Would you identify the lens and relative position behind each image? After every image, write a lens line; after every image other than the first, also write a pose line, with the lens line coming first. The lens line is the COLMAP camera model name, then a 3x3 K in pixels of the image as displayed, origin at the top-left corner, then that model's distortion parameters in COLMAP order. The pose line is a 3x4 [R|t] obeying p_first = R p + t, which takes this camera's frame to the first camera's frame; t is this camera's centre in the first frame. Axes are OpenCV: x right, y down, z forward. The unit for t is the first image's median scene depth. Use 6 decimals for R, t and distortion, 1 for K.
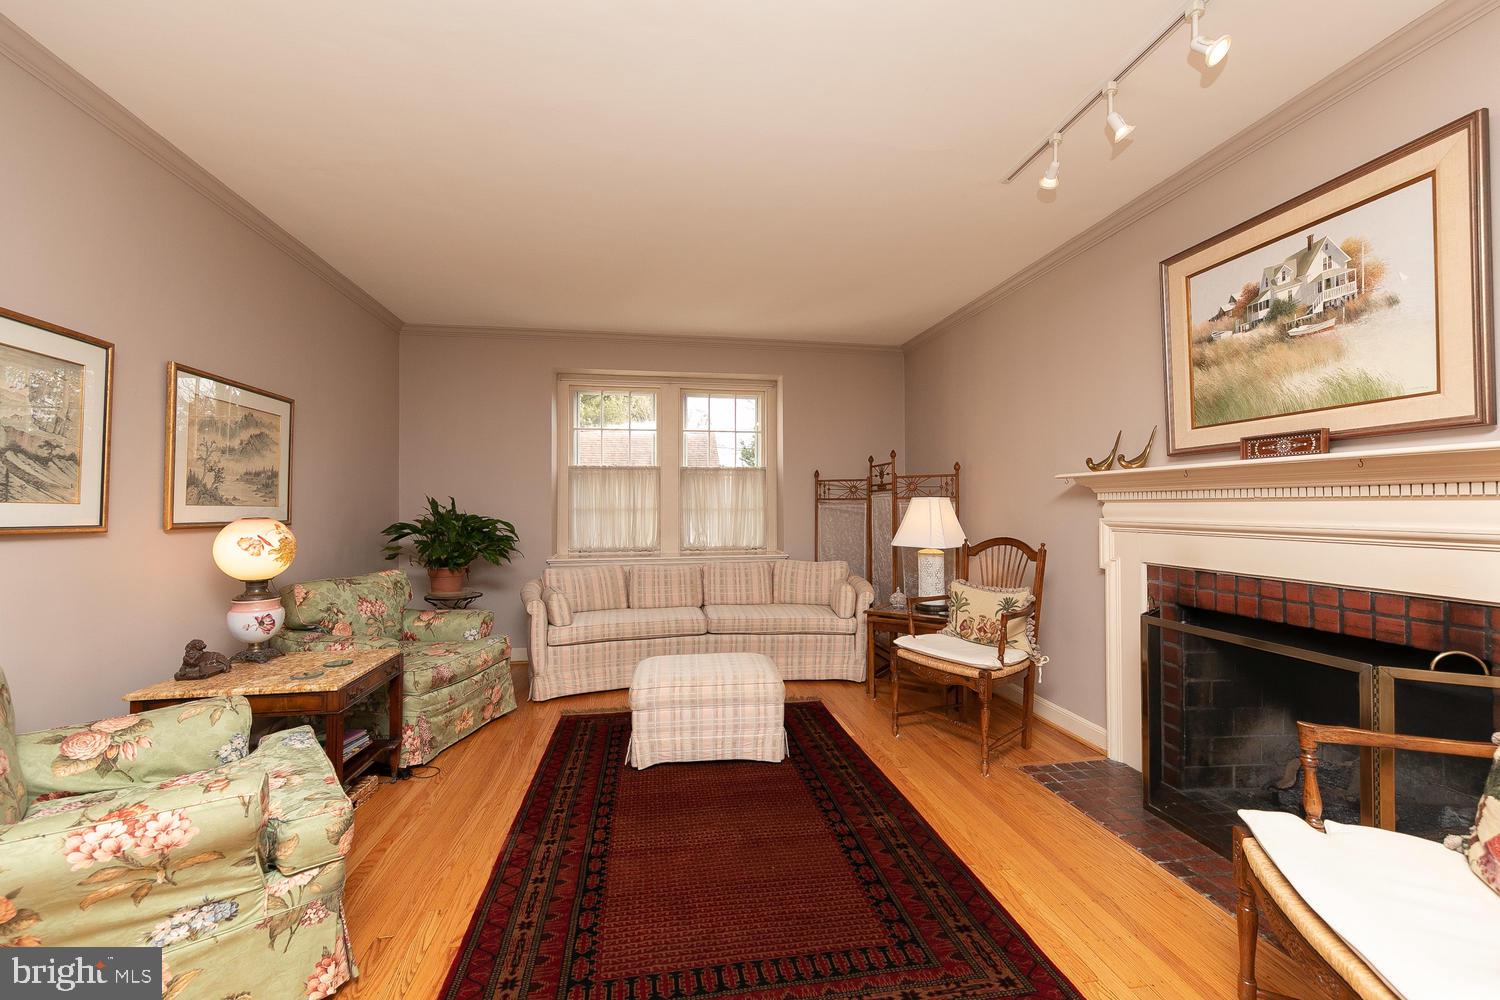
lens RADIAL K [[589.1, 0, 769.0], [0, 589.1, 500.9], [0, 0, 1]] dist [0.004874, -0.000183]
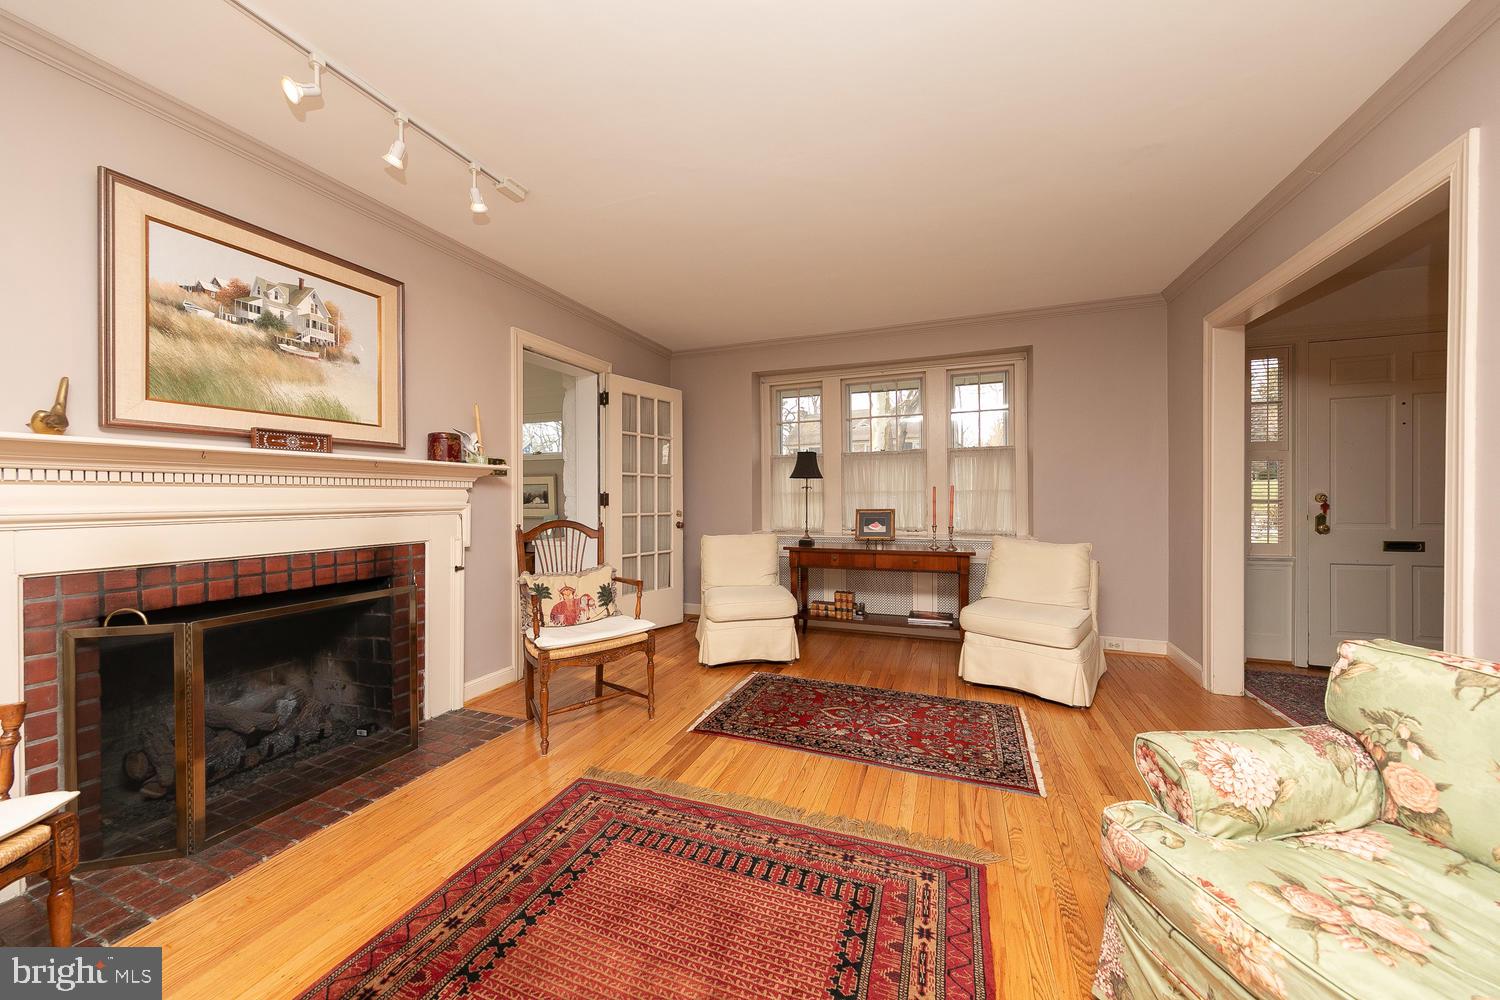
lens RADIAL K [[511.7, 0, 750.0], [0, 511.7, 500.0], [0, 0, 1]] dist [0.000119, -0.000073]
pose [[-0.838932, 0.001944, 0.544233, -0.370224], [0.001213, 0.999998, -0.001701, 0.021946], [-0.544235, -0.000767, -0.838932, 1.060950]]
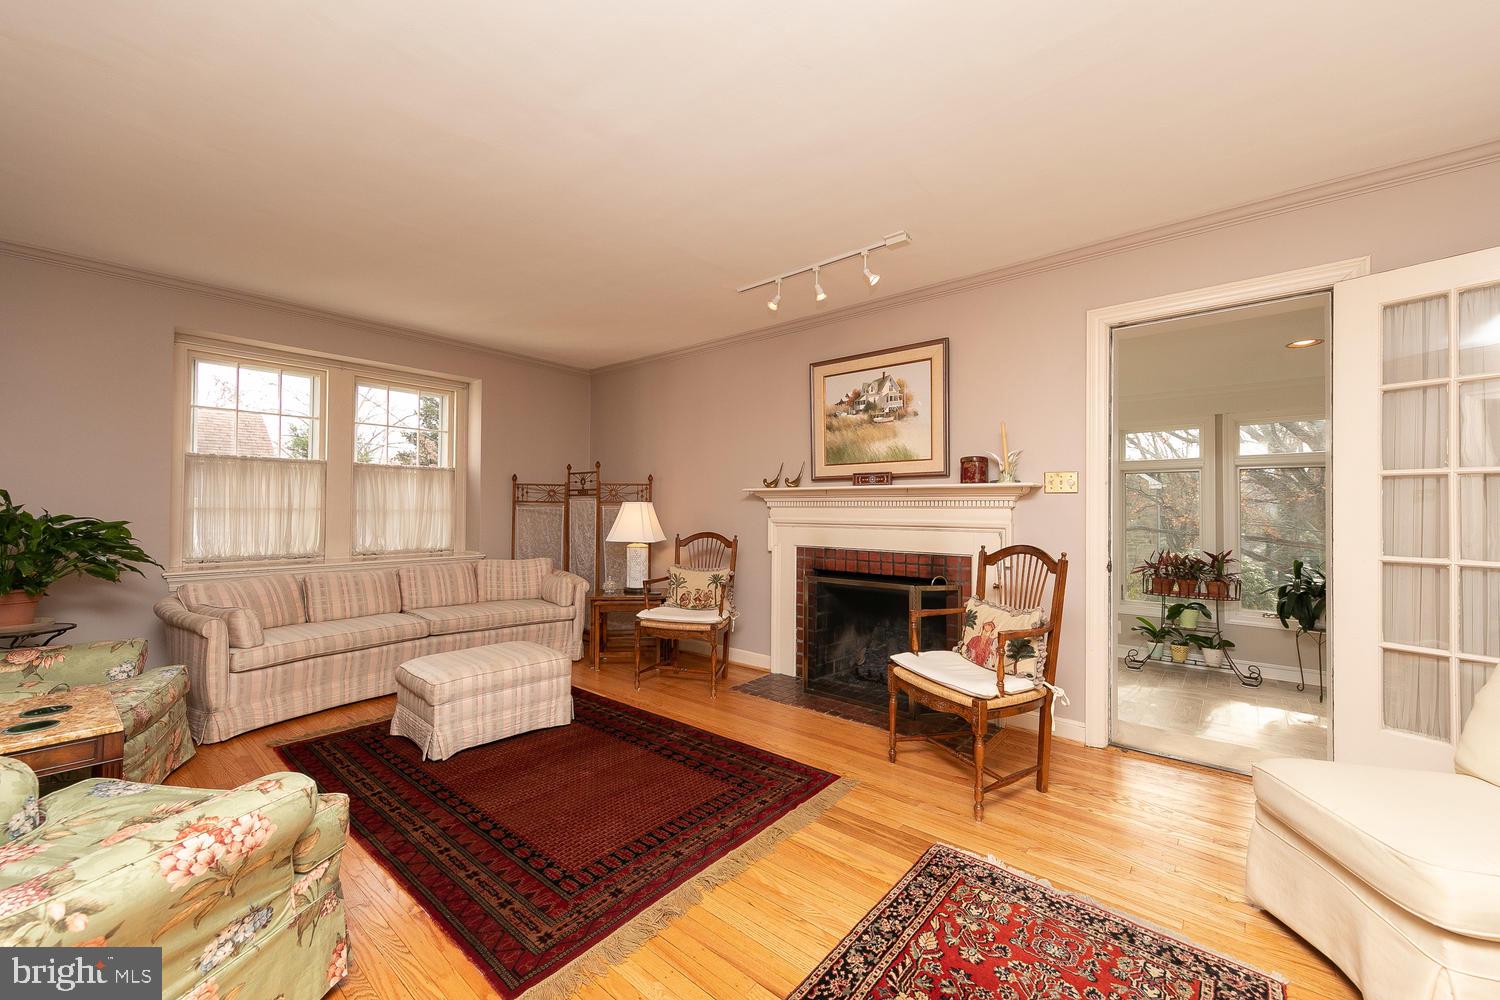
lens RADIAL K [[559.0, 0, 760.8], [0, 559.0, 502.5], [0, 0, 1]] dist [0.004746, -0.000175]
pose [[0.765381, 0.017811, 0.643330, -0.431568], [-0.015558, 0.999837, -0.009171, 0.002549], [-0.643389, -0.002990, 0.765534, -0.111400]]
